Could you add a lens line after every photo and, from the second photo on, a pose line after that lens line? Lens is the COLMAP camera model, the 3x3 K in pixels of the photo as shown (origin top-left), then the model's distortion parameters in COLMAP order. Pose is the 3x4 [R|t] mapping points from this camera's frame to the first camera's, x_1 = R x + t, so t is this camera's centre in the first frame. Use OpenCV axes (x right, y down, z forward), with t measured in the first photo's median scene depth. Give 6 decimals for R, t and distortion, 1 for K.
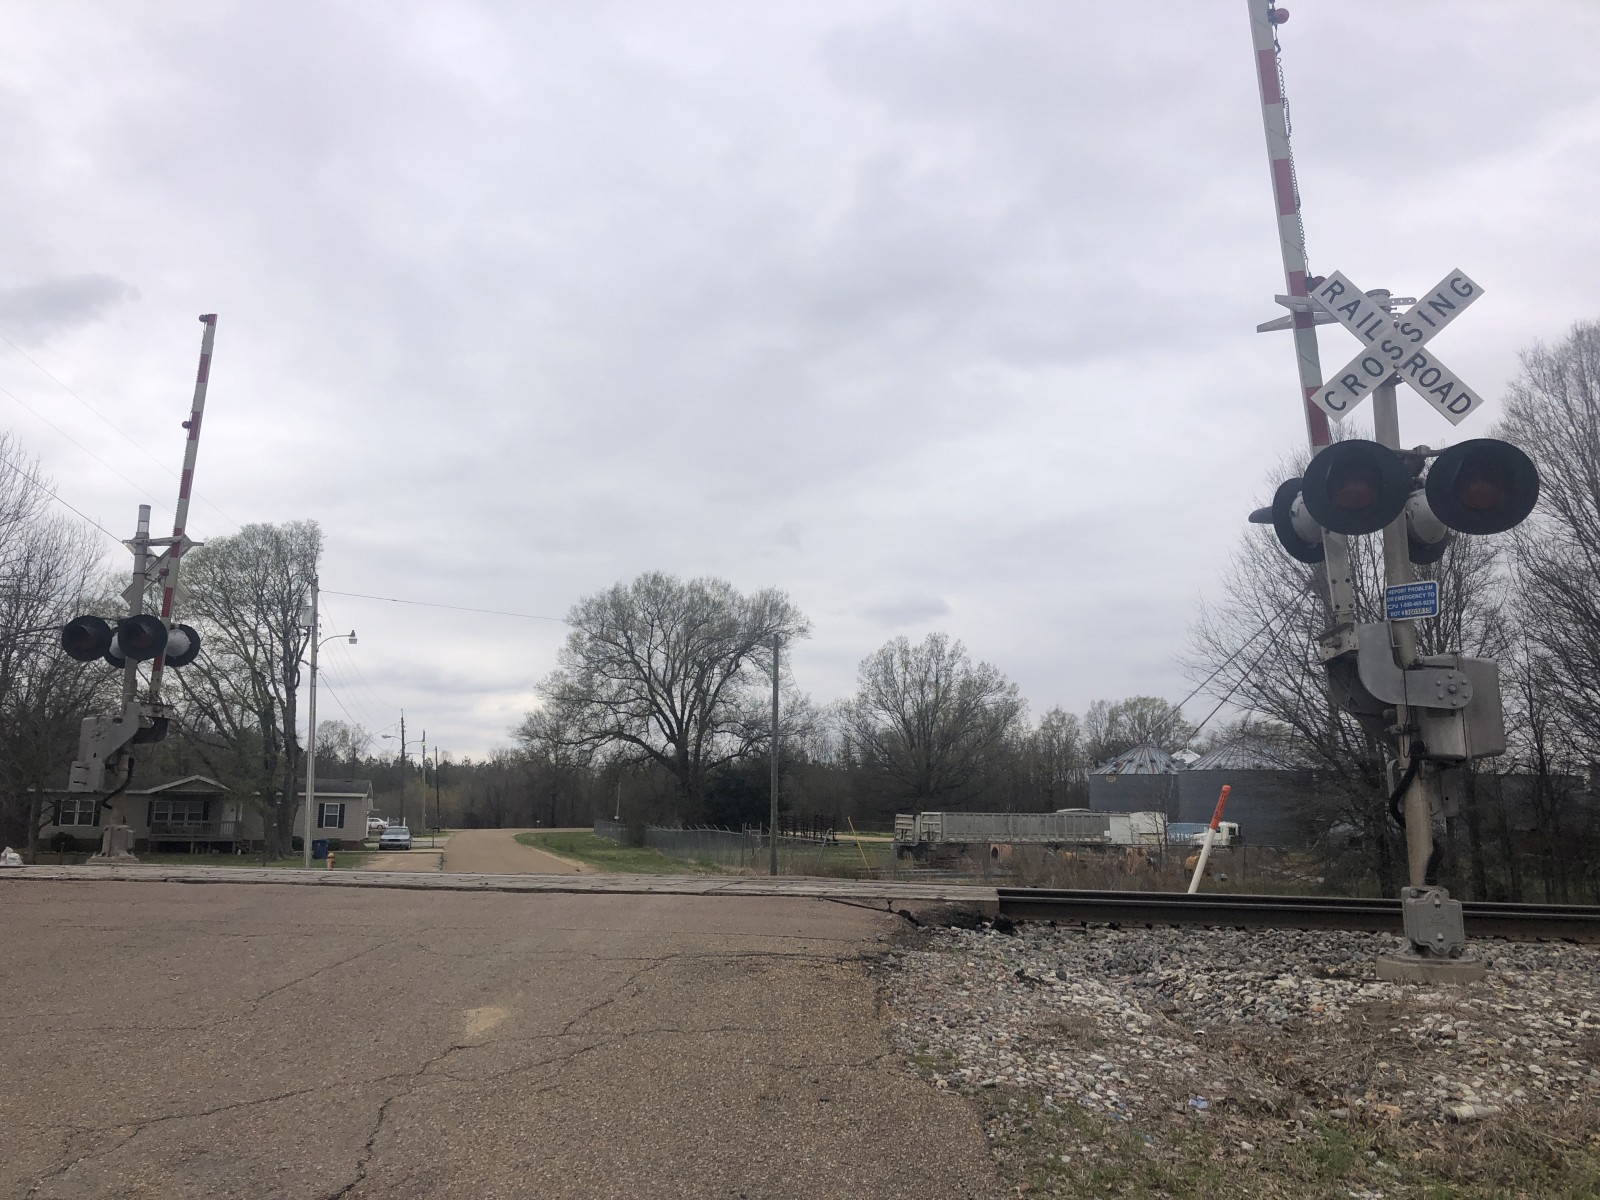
lens RADIAL K [[1261.6, 0, 801.6], [0, 1261.6, 578.3], [0, 0, 1]] dist [0.043525, -0.055925]
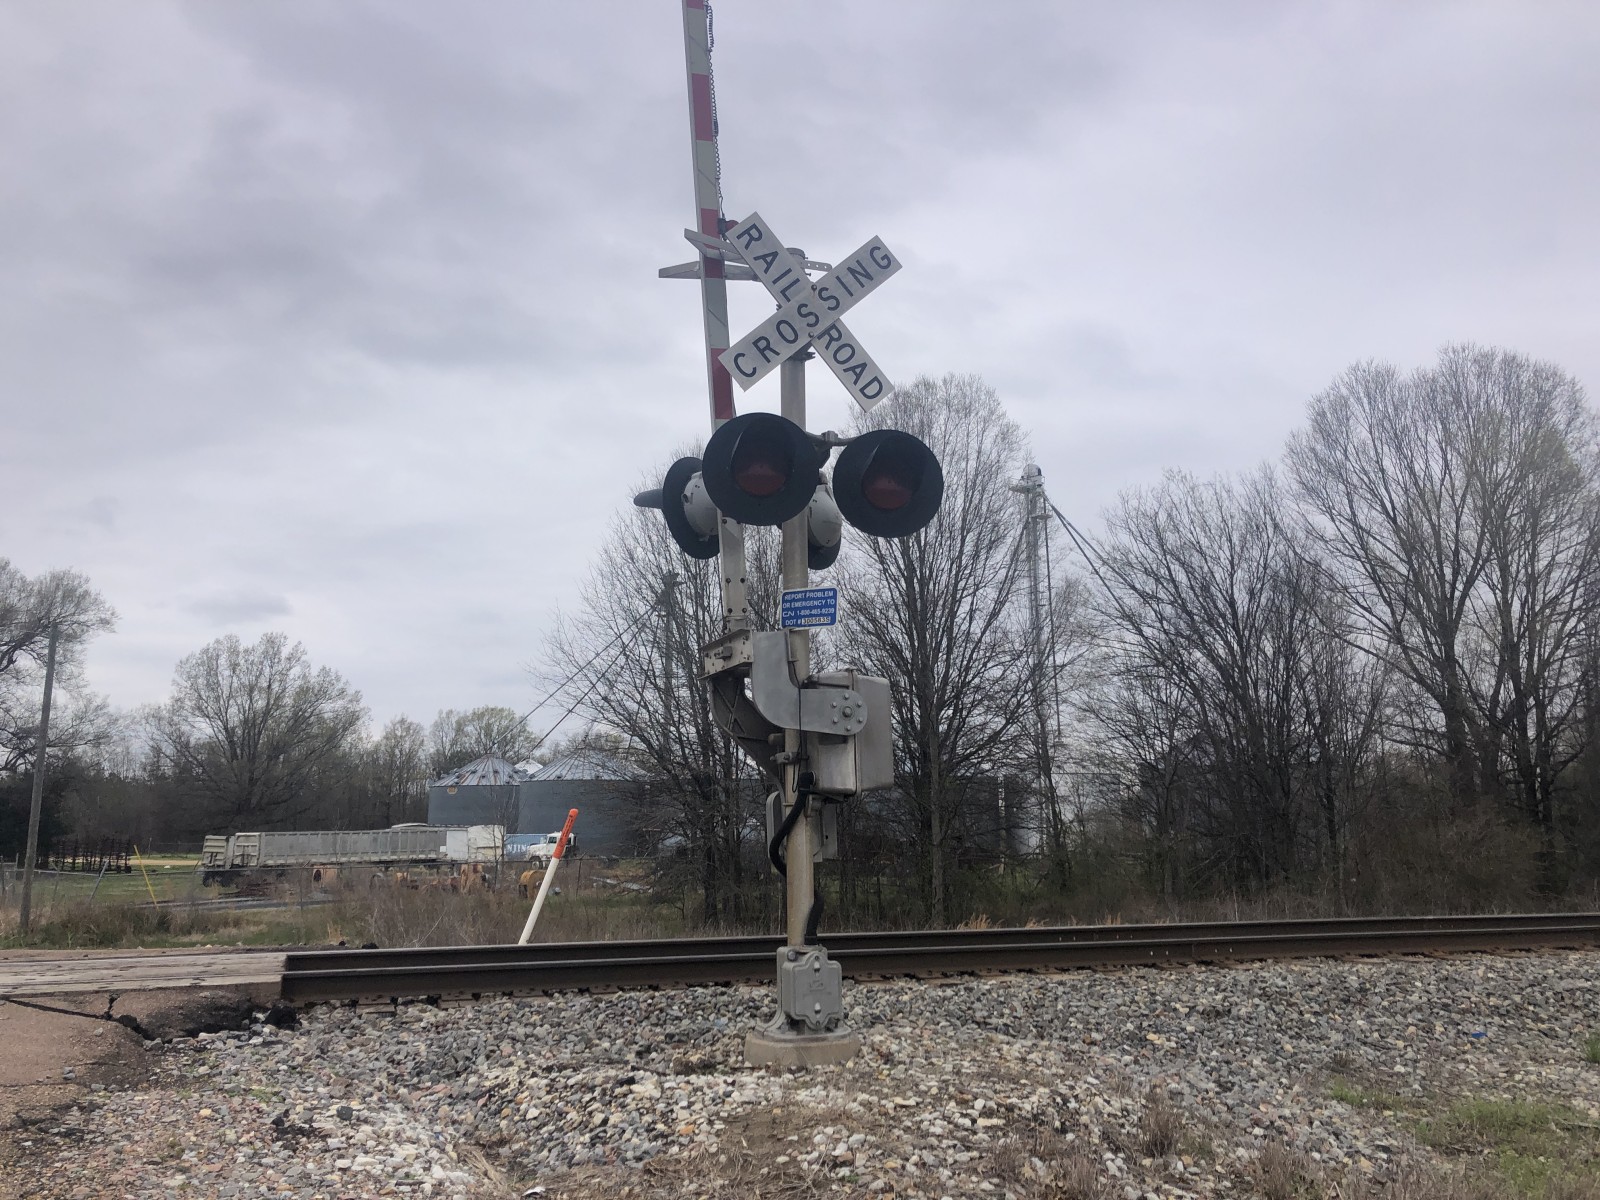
lens RADIAL K [[1261.6, 0, 783.2], [0, 1261.6, 555.8], [0, 0, 1]] dist [0.043525, -0.055925]
pose [[0.883271, 0.076806, 0.462529, 0.056027], [-0.065103, 0.997026, -0.041237, 0.015761], [-0.464320, 0.006311, 0.885645, 0.210559]]
